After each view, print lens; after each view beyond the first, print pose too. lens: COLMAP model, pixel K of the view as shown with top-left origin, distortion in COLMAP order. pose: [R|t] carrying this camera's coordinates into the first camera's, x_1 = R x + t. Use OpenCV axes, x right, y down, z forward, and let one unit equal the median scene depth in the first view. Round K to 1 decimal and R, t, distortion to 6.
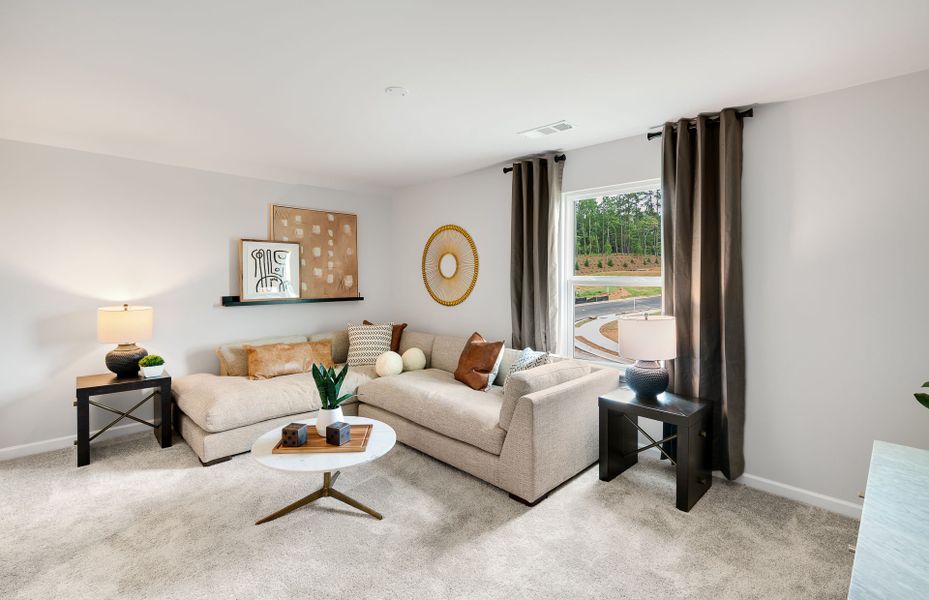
lens RADIAL K [[419.2, 0, 460.9], [0, 419.2, 281.5], [0, 0, 1]] dist [-0.003629, -0.000688]
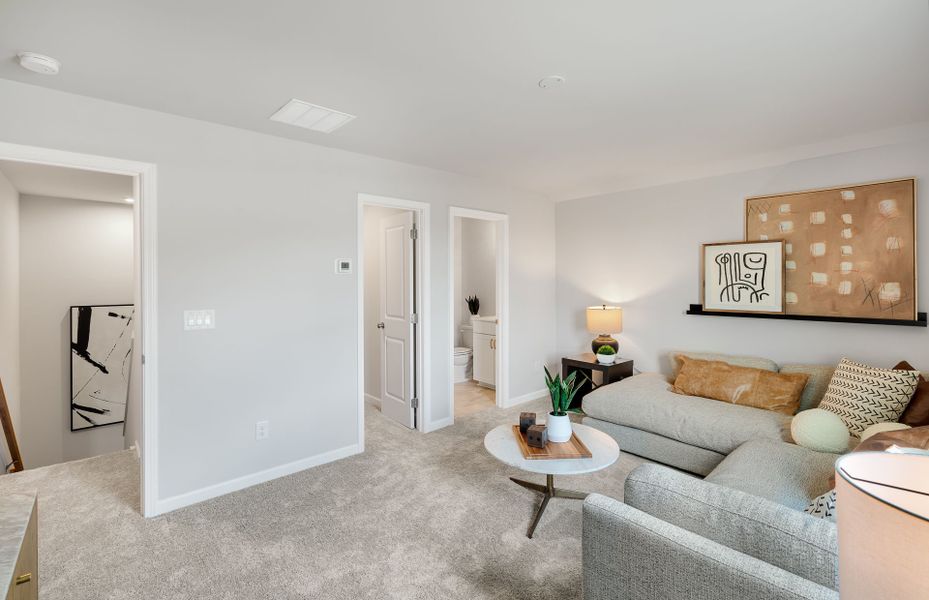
lens RADIAL K [[419.2, 0, 460.9], [0, 419.2, 281.5], [0, 0, 1]] dist [-0.003629, -0.000688]
pose [[-0.048919, 0.004248, -0.998794, 0.407125], [-0.006322, 0.999970, 0.004563, -0.016874], [0.998783, 0.006538, -0.048890, 0.455793]]
